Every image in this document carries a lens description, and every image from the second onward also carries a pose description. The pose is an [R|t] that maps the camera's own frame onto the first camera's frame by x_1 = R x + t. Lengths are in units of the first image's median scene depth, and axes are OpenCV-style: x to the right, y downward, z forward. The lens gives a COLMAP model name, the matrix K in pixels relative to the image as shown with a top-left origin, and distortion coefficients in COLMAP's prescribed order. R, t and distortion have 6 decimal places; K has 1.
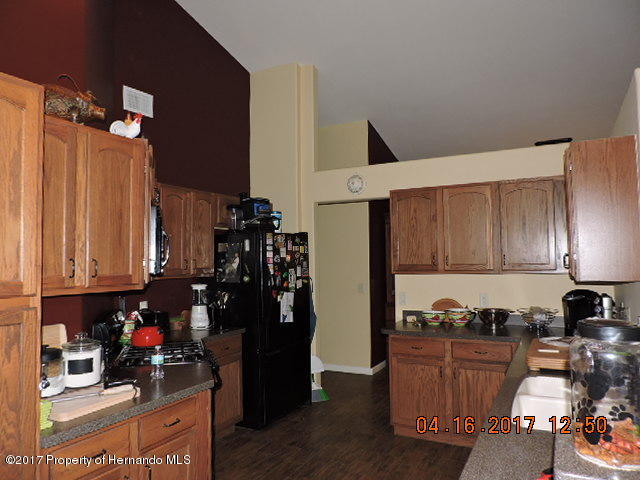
lens RADIAL K [[455.6, 0, 320.0], [0, 455.6, 240.0], [0, 0, 1]] dist [-0.006652, -0.000424]
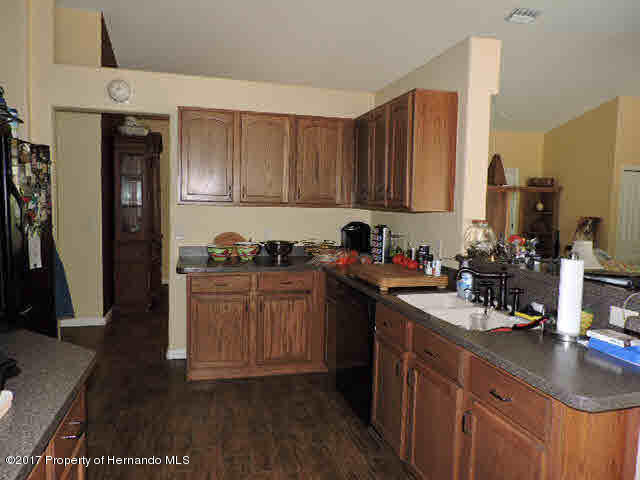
lens RADIAL K [[477.2, 0, 321.5], [0, 477.2, 232.0], [0, 0, 1]] dist [0.001722, 0.001919]
pose [[0.735093, -0.013447, 0.677833, -0.255144], [-0.067274, 0.993422, 0.092665, 0.024160], [-0.674621, -0.113717, 0.729353, 0.146397]]
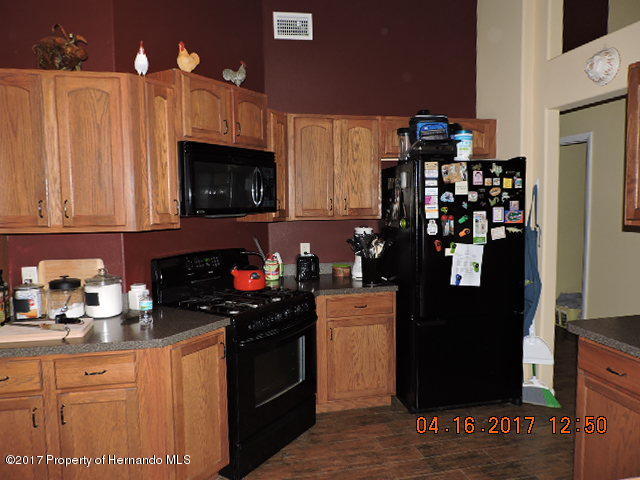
lens RADIAL K [[455.6, 0, 320.0], [0, 455.6, 240.0], [0, 0, 1]] dist [-0.006652, -0.000424]
pose [[0.639891, 0.066878, -0.765550, 0.332246], [0.038223, 0.992203, 0.118628, 0.015328], [0.767514, -0.105170, 0.632346, 0.383012]]
